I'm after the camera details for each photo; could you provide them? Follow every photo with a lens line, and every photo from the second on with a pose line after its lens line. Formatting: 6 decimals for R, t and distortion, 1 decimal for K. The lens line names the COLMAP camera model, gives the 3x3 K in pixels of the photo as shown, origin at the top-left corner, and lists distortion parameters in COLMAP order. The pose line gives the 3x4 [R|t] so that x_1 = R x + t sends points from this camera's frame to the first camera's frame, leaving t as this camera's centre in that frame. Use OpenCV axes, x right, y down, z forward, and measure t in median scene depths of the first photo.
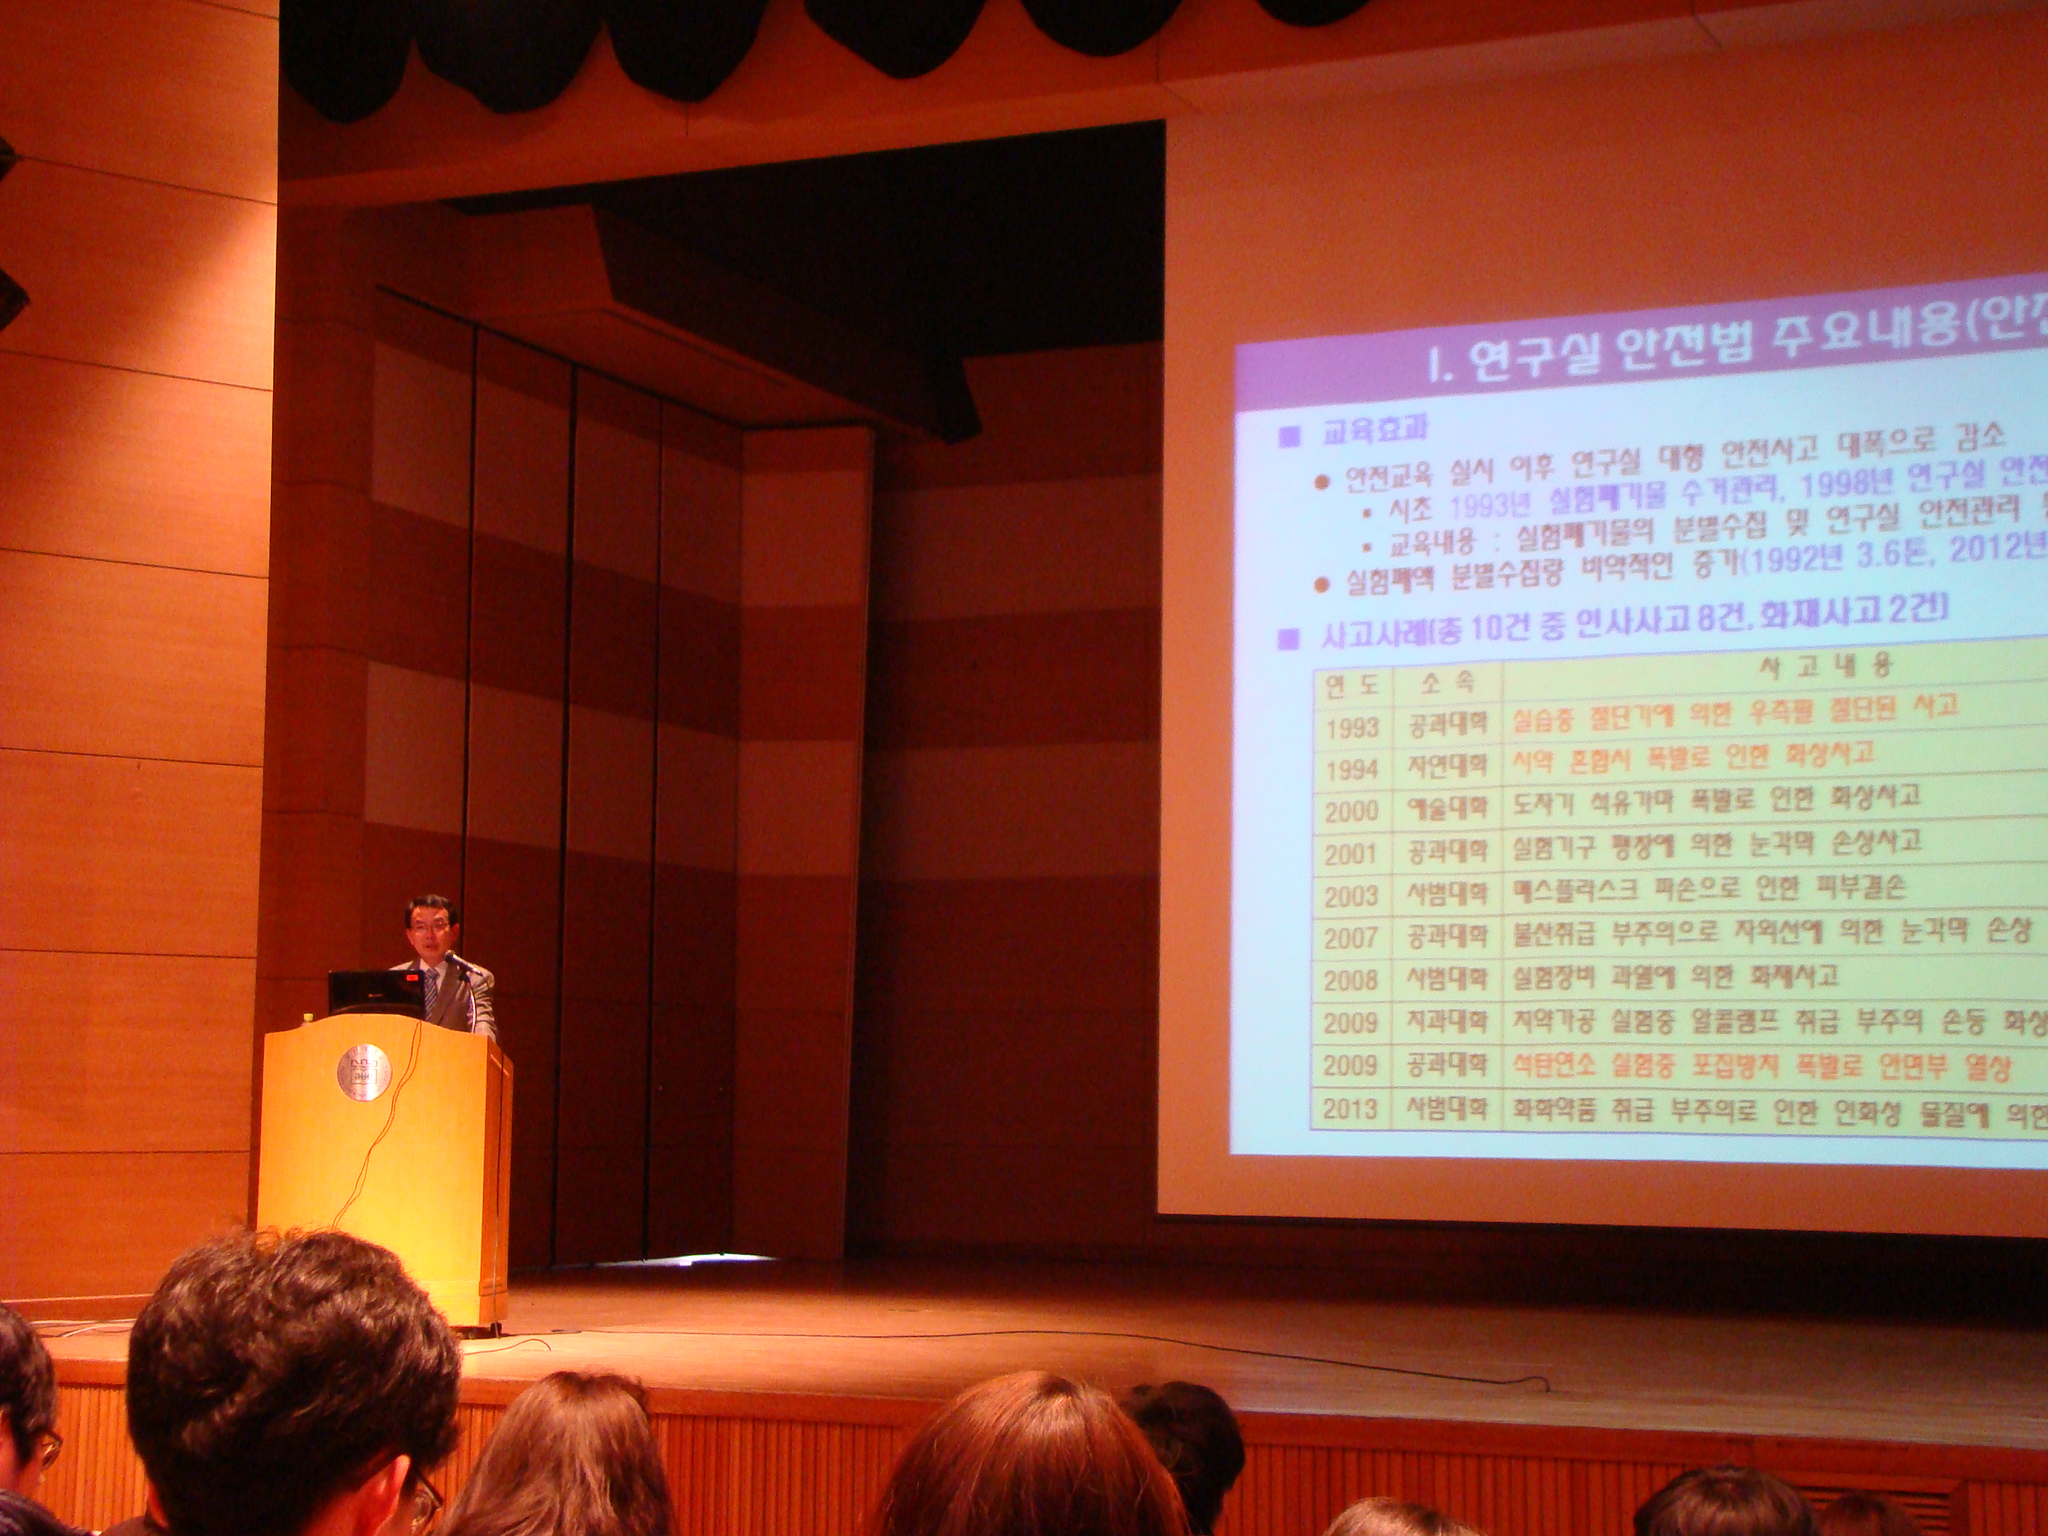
lens RADIAL K [[3598.8, 0, 1024.0], [0, 3598.8, 768.0], [0, 0, 1]] dist [0.049379, 0.135621]
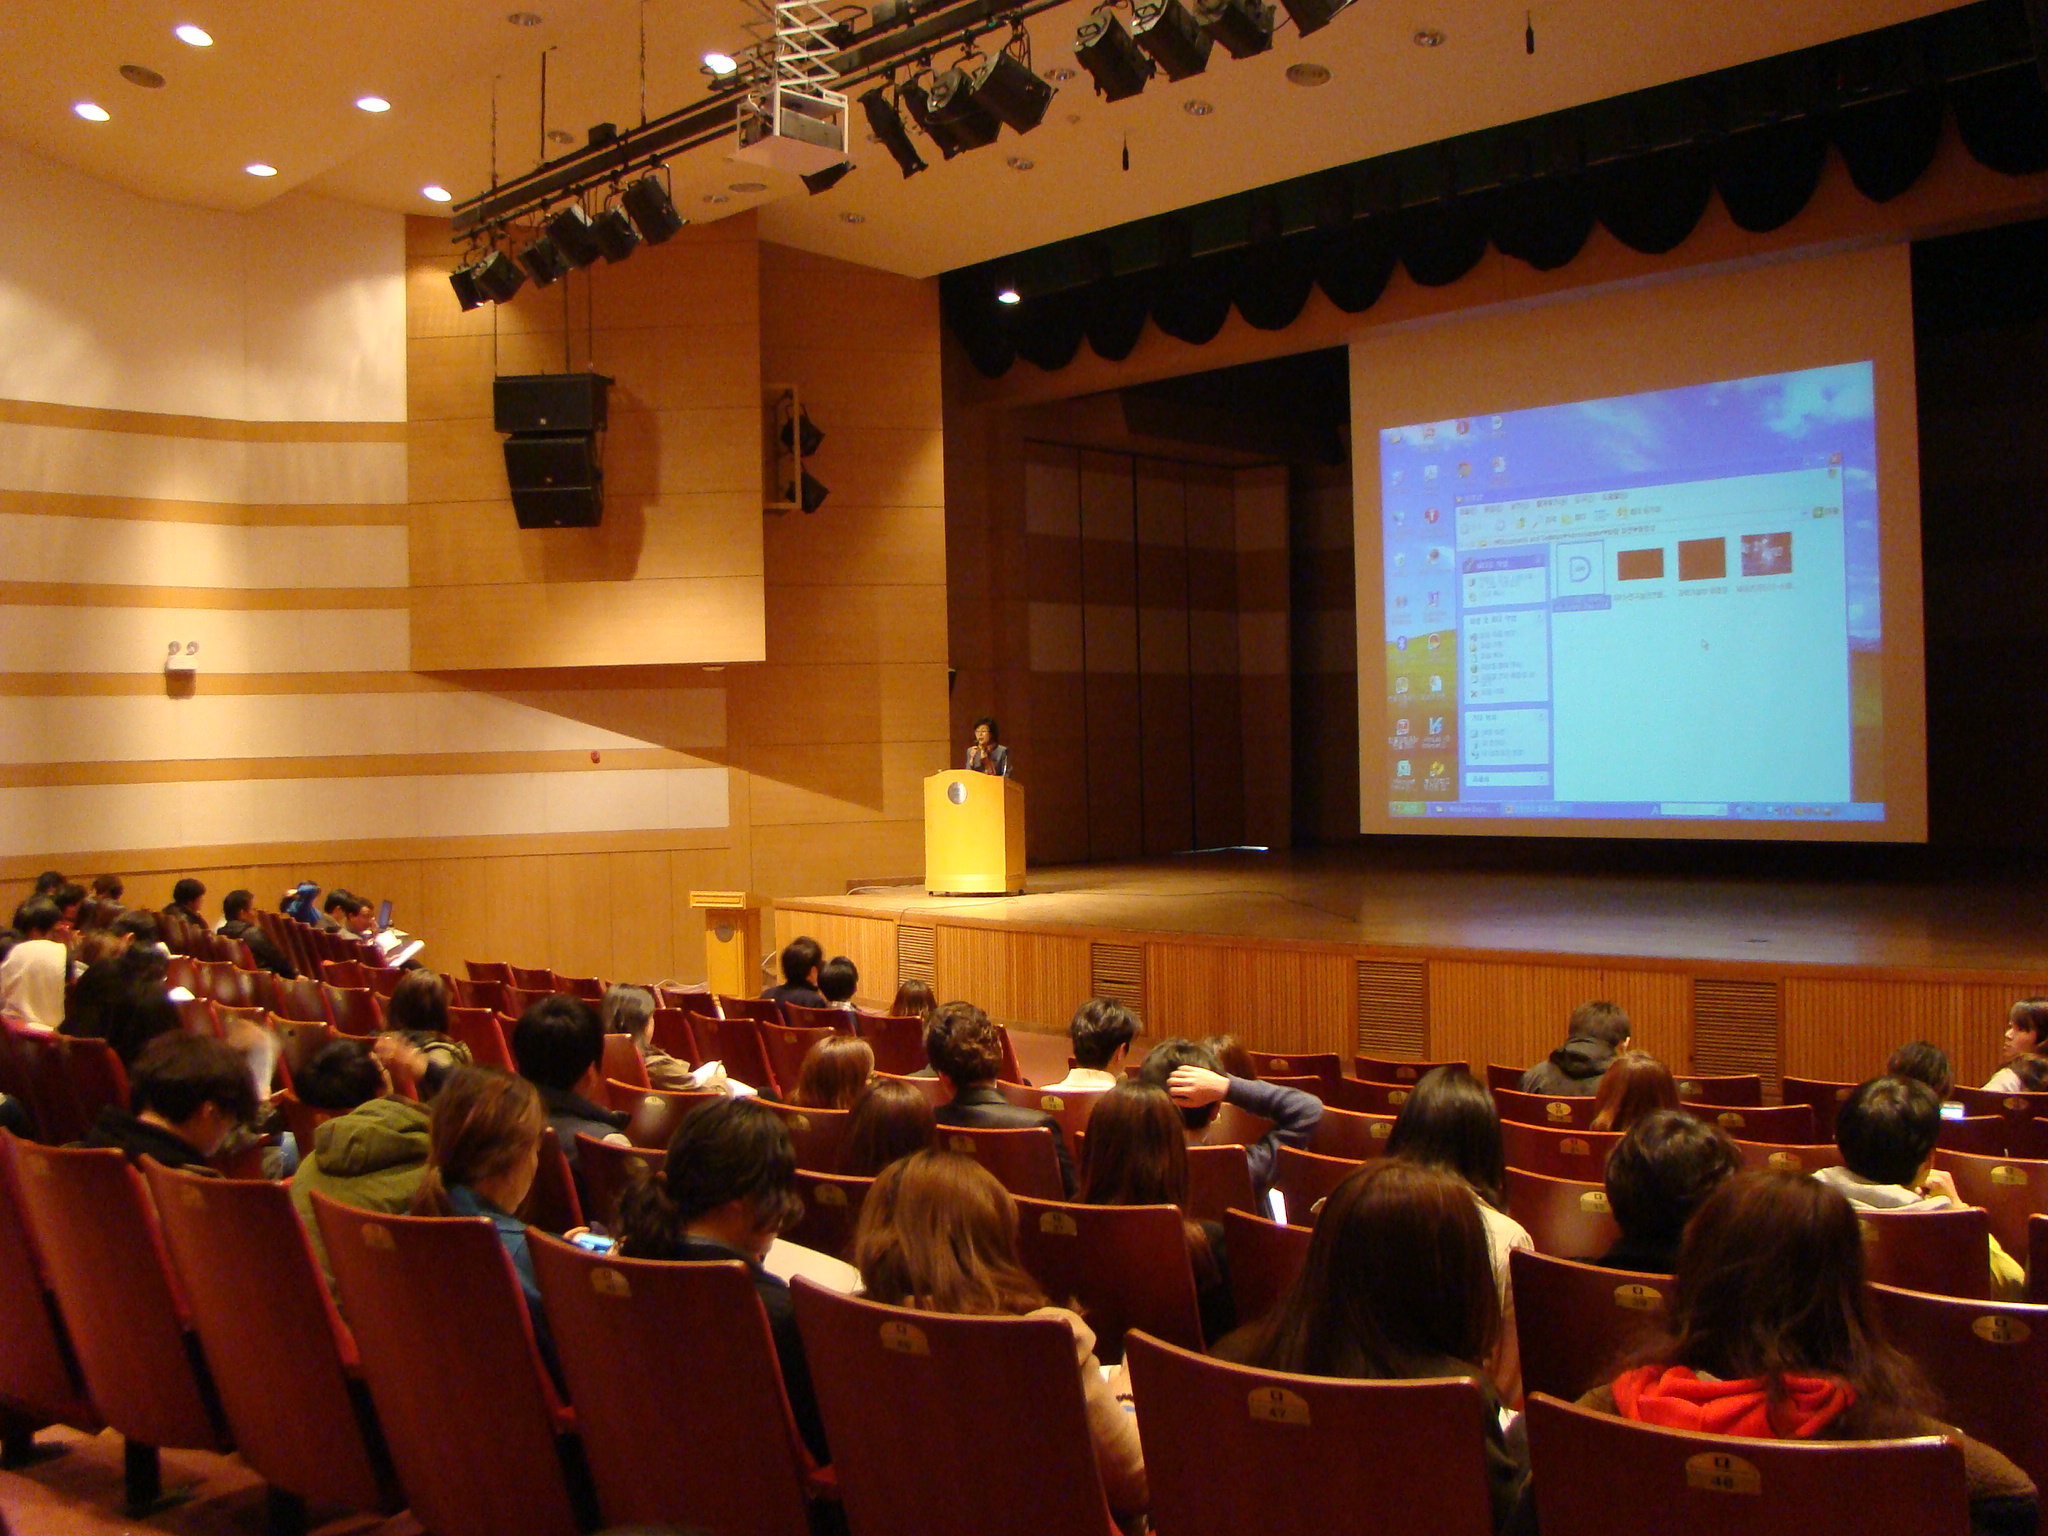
lens RADIAL K [[1918.8, 0, 1024.0], [0, 1918.8, 768.0], [0, 0, 1]] dist [-0.192501, 0.152771]
pose [[0.947348, -0.023227, -0.319363, 0.220575], [0.057689, 0.993426, 0.098875, -0.048193], [0.314967, -0.112093, 0.942460, -0.191331]]
